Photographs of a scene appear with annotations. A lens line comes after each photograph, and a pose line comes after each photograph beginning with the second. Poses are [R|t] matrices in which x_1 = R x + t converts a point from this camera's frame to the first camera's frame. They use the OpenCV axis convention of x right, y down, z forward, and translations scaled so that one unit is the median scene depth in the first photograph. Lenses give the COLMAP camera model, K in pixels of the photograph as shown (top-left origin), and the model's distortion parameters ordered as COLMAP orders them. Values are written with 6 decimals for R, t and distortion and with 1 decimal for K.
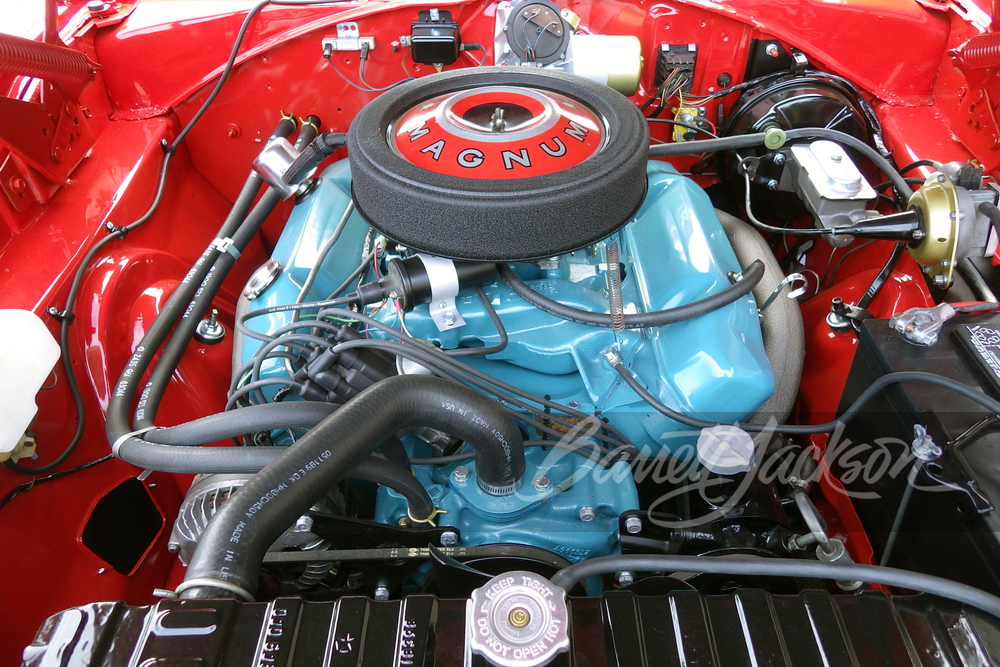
lens RADIAL K [[763.7, 0, 502.4], [0, 763.7, 332.3], [0, 0, 1]] dist [0.025985, -0.011512]
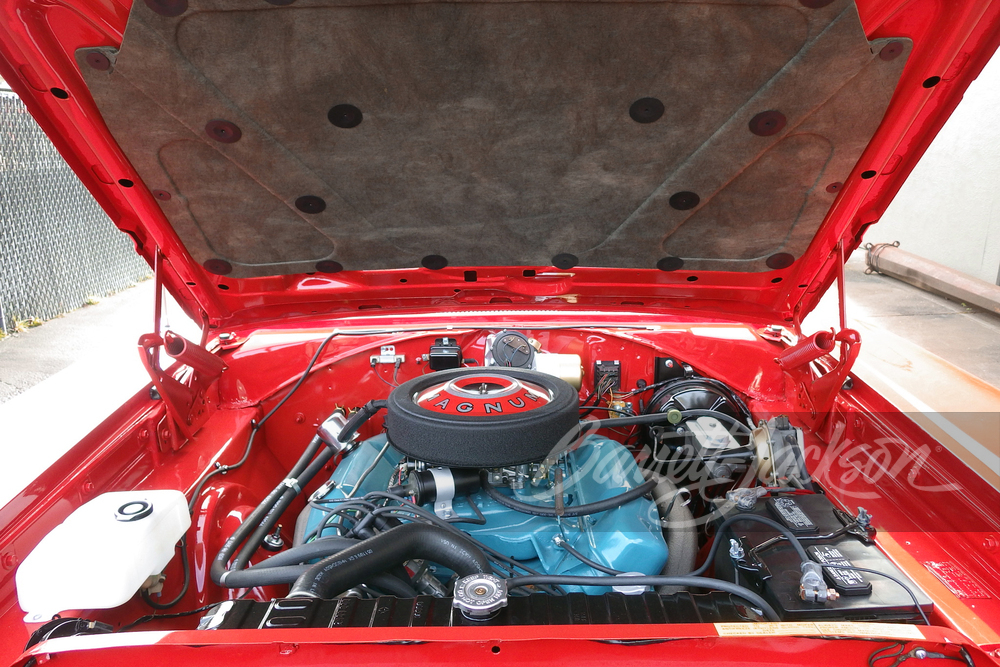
lens RADIAL K [[763.7, 0, 500.4], [0, 763.7, 333.5], [0, 0, 1]] dist [0.025985, -0.011512]
pose [[0.999961, 0.004215, -0.007823, 0.034504], [-0.007313, 0.890410, -0.455101, 0.279655], [0.005047, 0.455141, 0.890405, -0.382977]]
